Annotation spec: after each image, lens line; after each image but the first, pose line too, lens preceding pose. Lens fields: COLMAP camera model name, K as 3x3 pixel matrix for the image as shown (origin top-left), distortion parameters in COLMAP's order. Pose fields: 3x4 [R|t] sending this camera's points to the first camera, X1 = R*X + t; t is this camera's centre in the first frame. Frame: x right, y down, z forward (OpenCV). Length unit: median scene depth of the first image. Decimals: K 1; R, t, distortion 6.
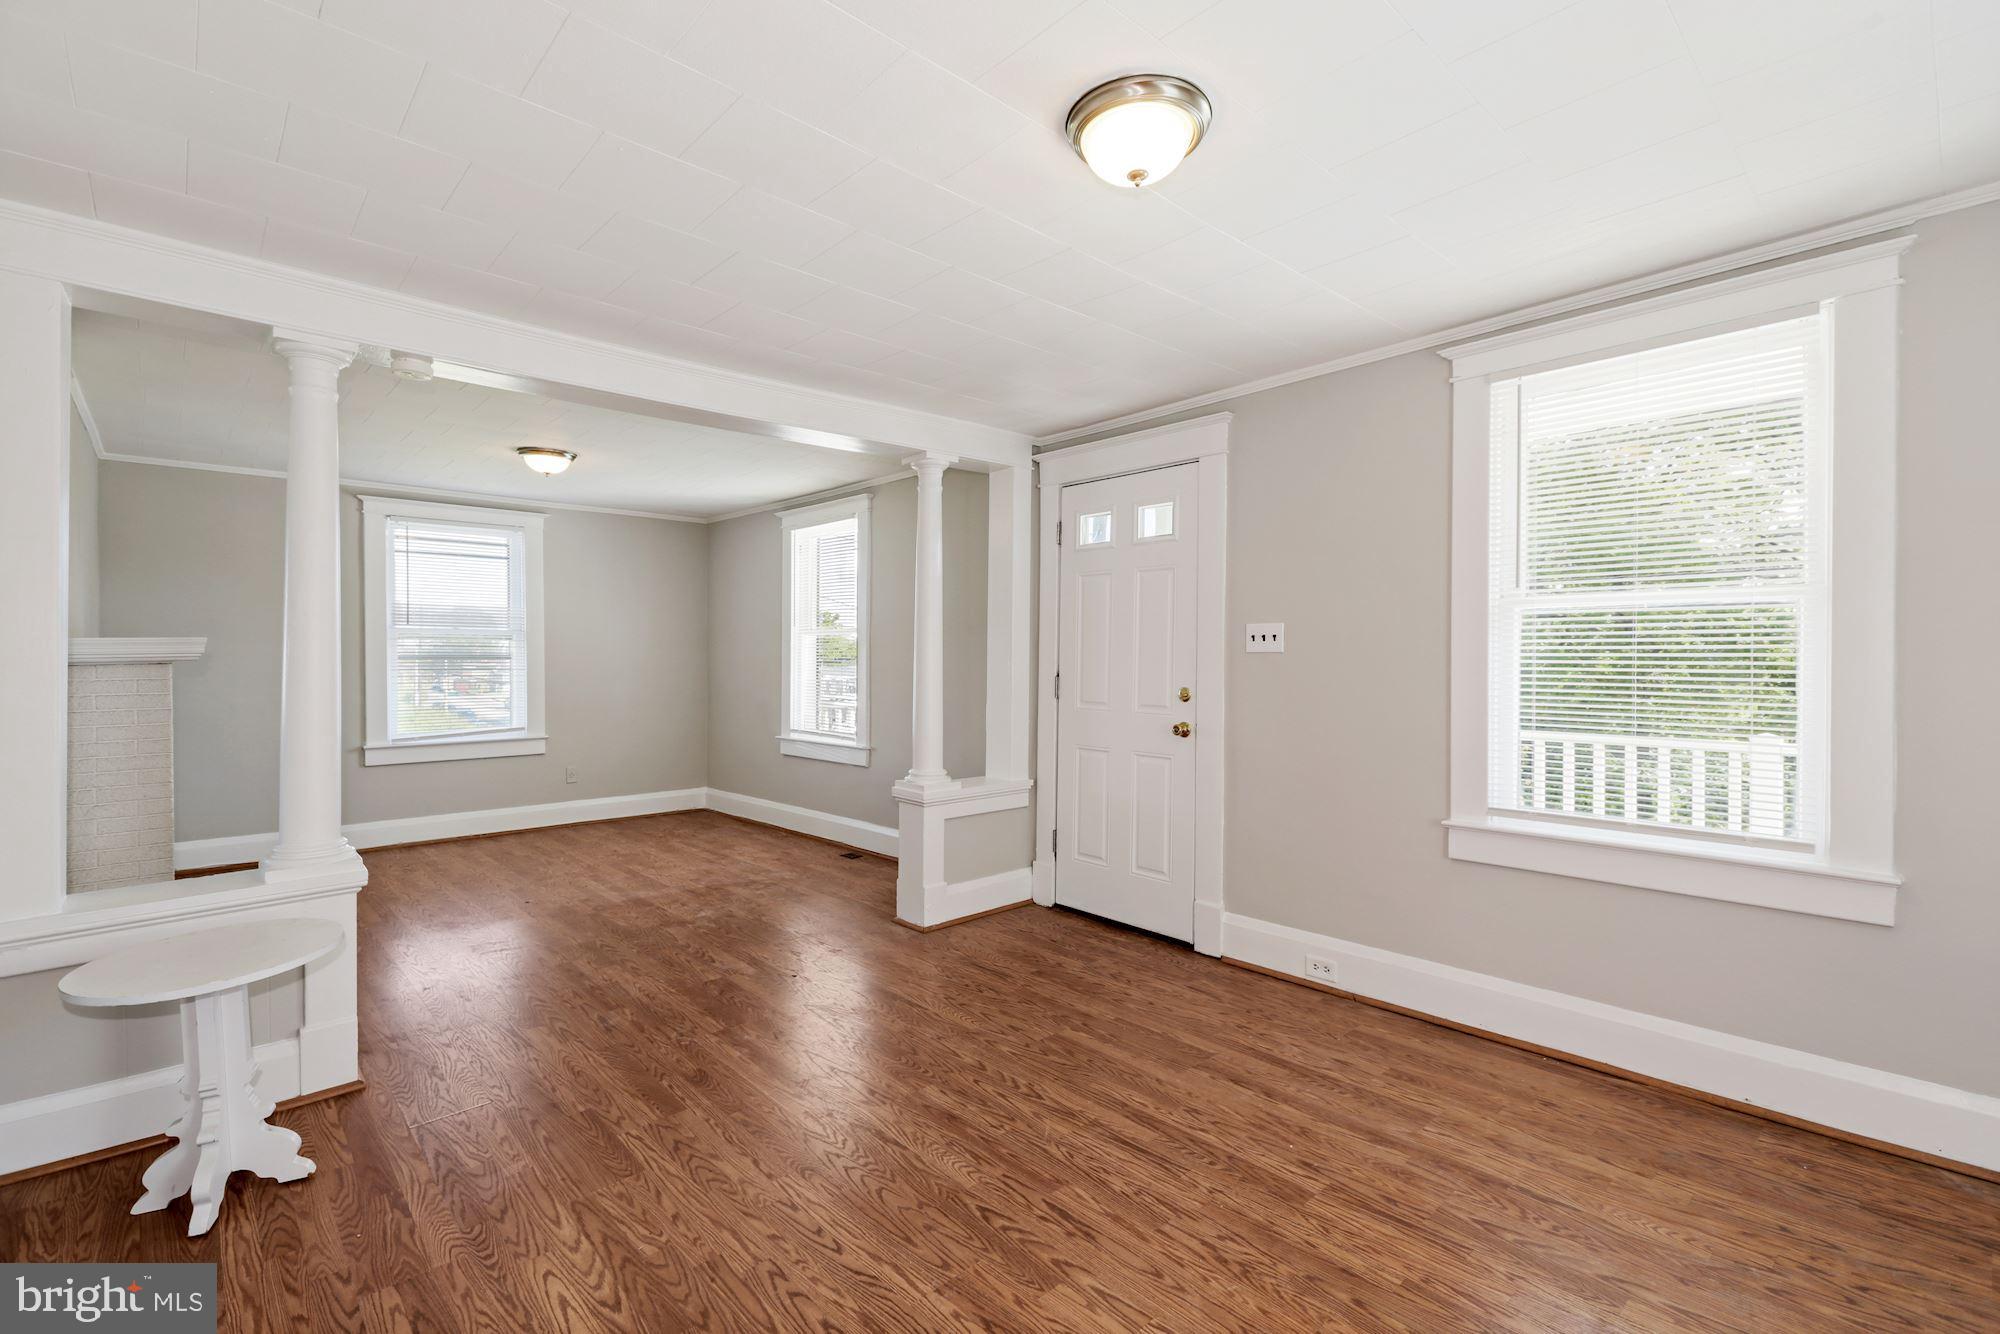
lens RADIAL K [[889.4, 0, 998.5], [0, 889.4, 663.7], [0, 0, 1]] dist [0.013083, -0.004908]
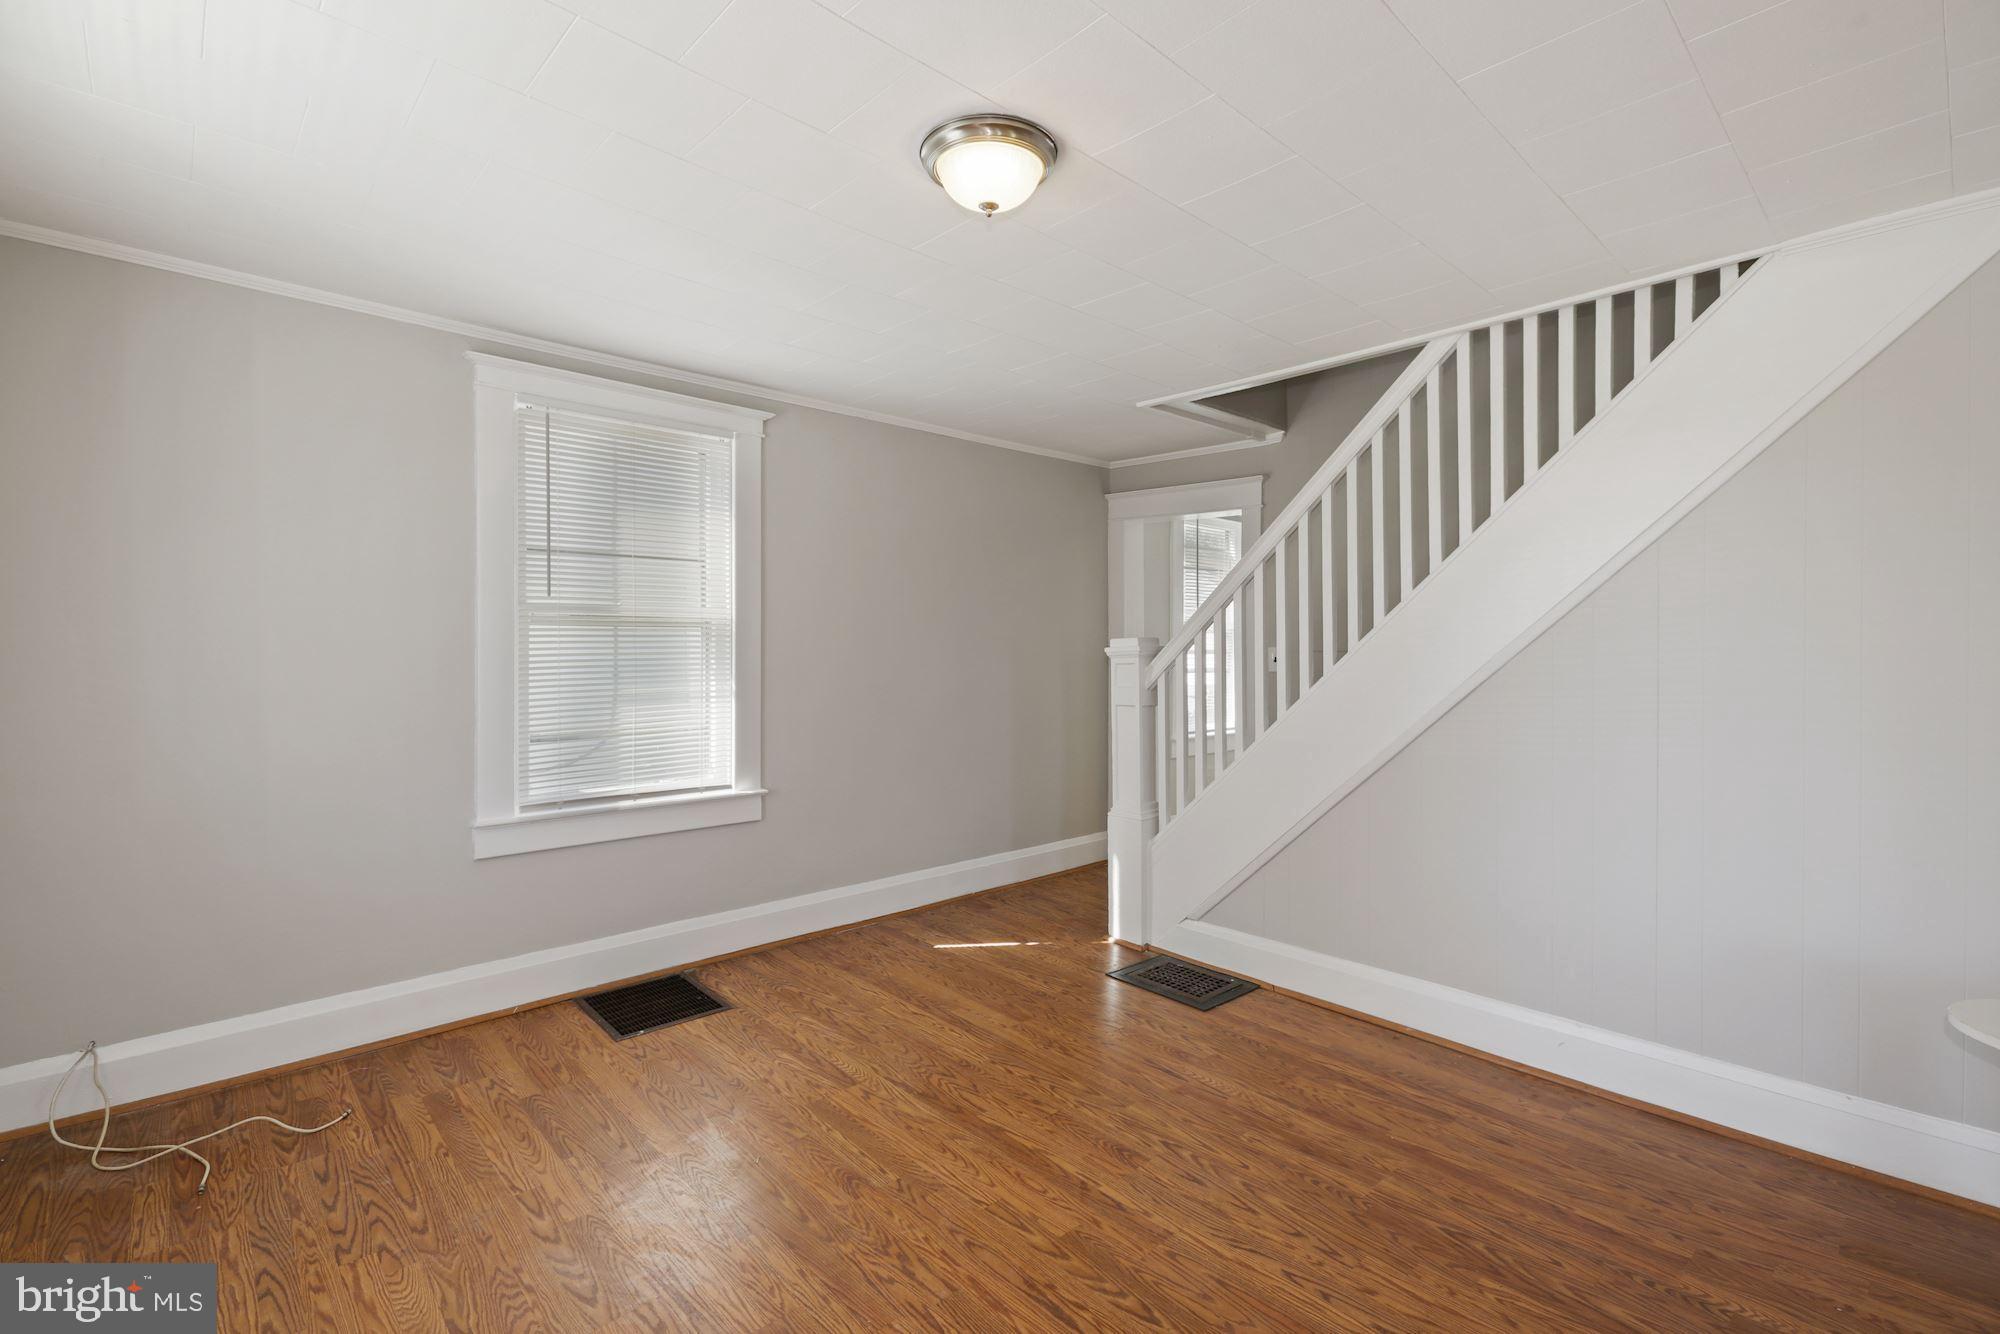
lens RADIAL K [[889.4, 0, 998.9], [0, 889.4, 661.3], [0, 0, 1]] dist [0.013083, -0.004908]
pose [[-0.999999, -0.001407, 0.000044, 0.071612], [-0.001406, 0.999772, 0.021321, -0.017303], [-0.000074, 0.021321, -0.999773, 1.021358]]
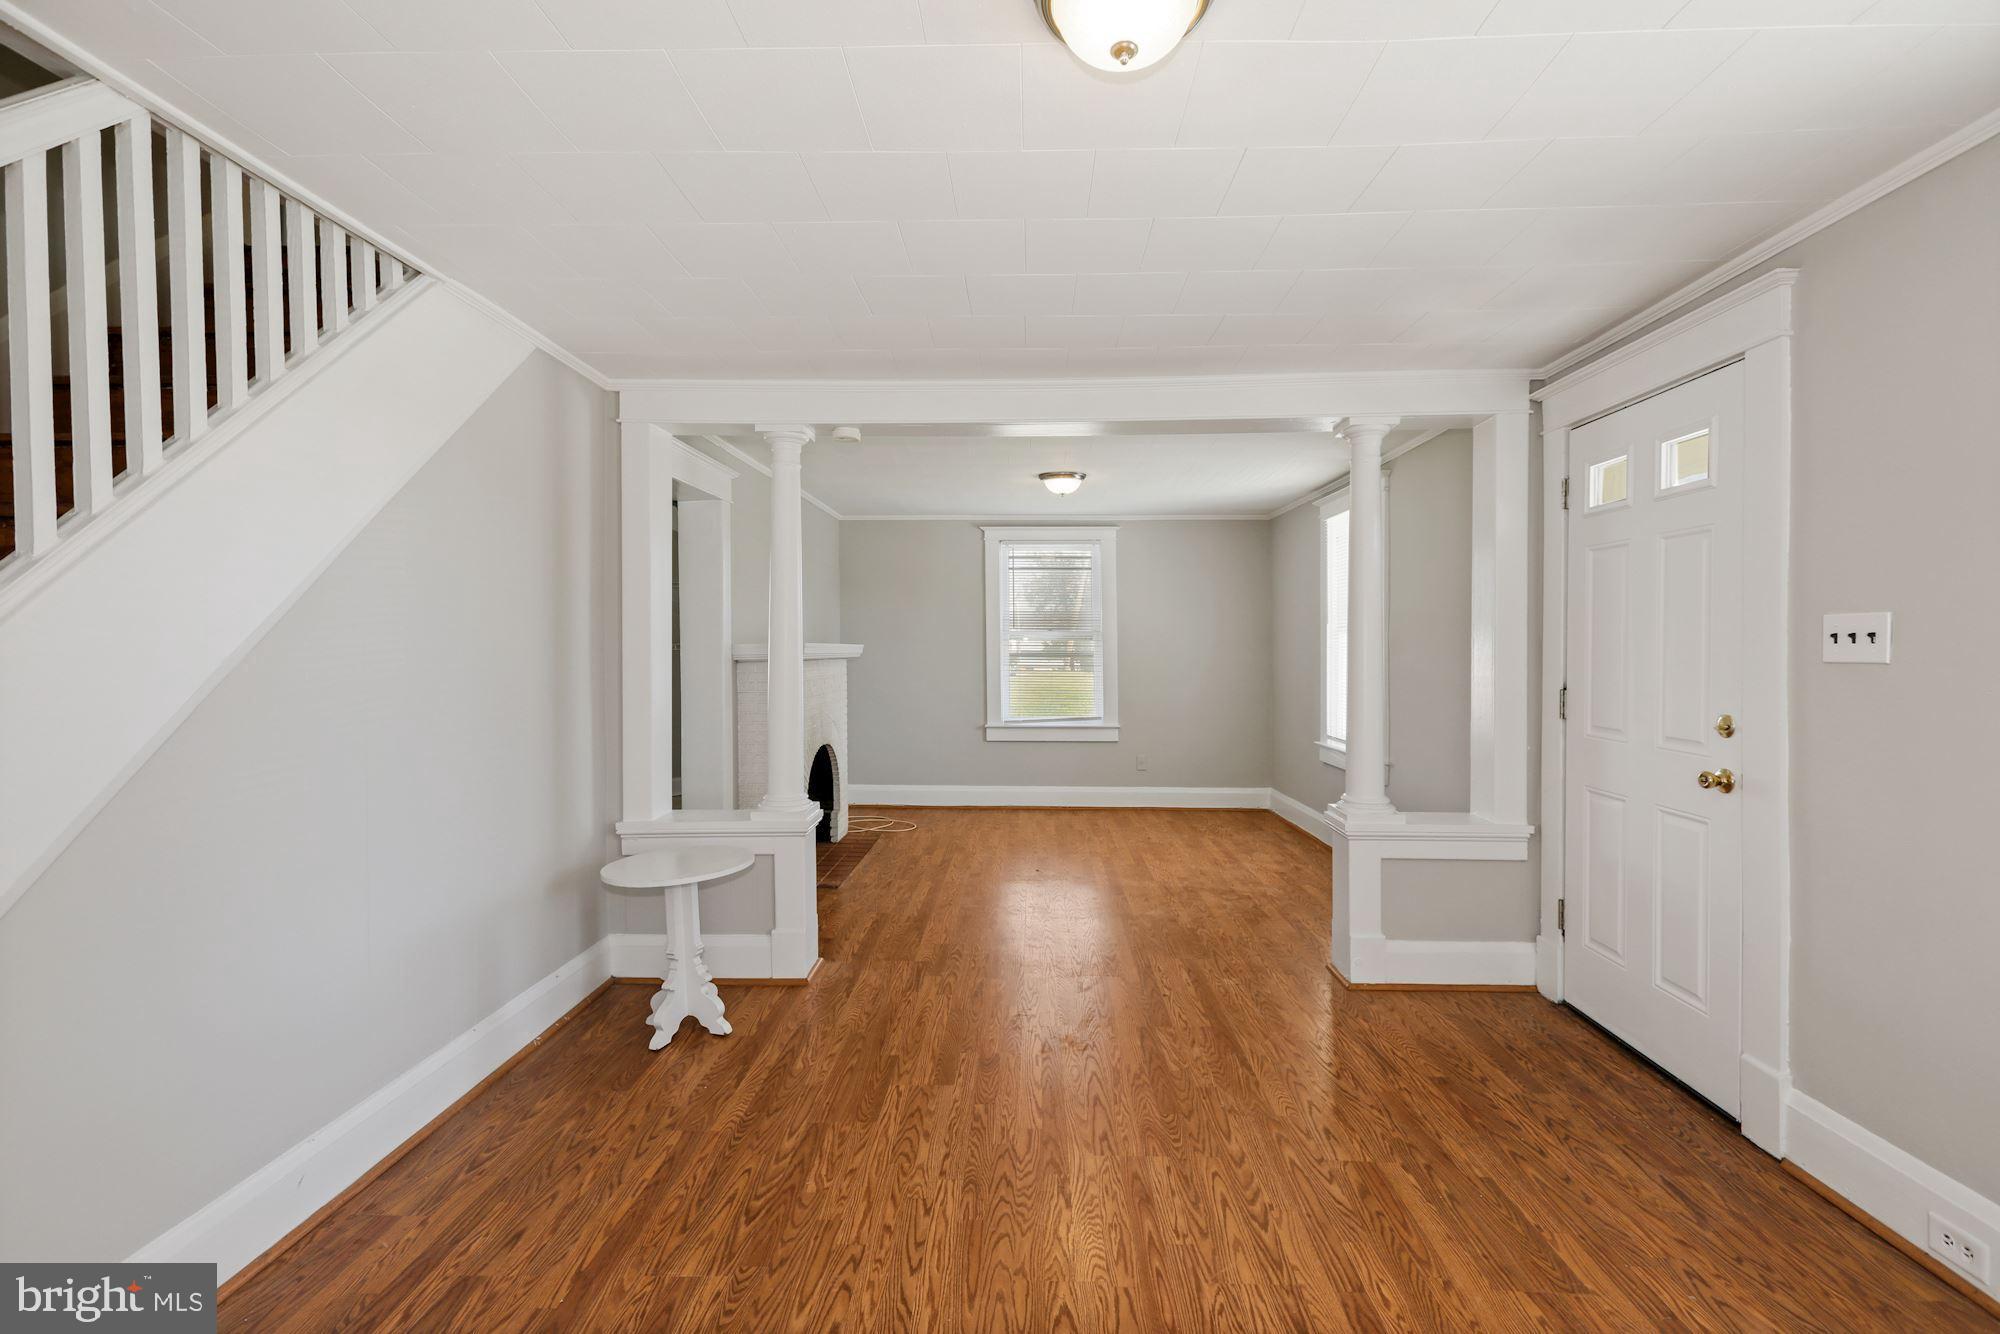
lens RADIAL K [[889.4, 0, 1002.6], [0, 889.4, 649.9], [0, 0, 1]] dist [0.013083, -0.004908]
pose [[0.712408, 0.002266, -0.701762, 0.303574], [-0.007511, 0.999962, -0.004395, -0.013741], [0.701725, 0.008402, 0.712398, 0.186529]]
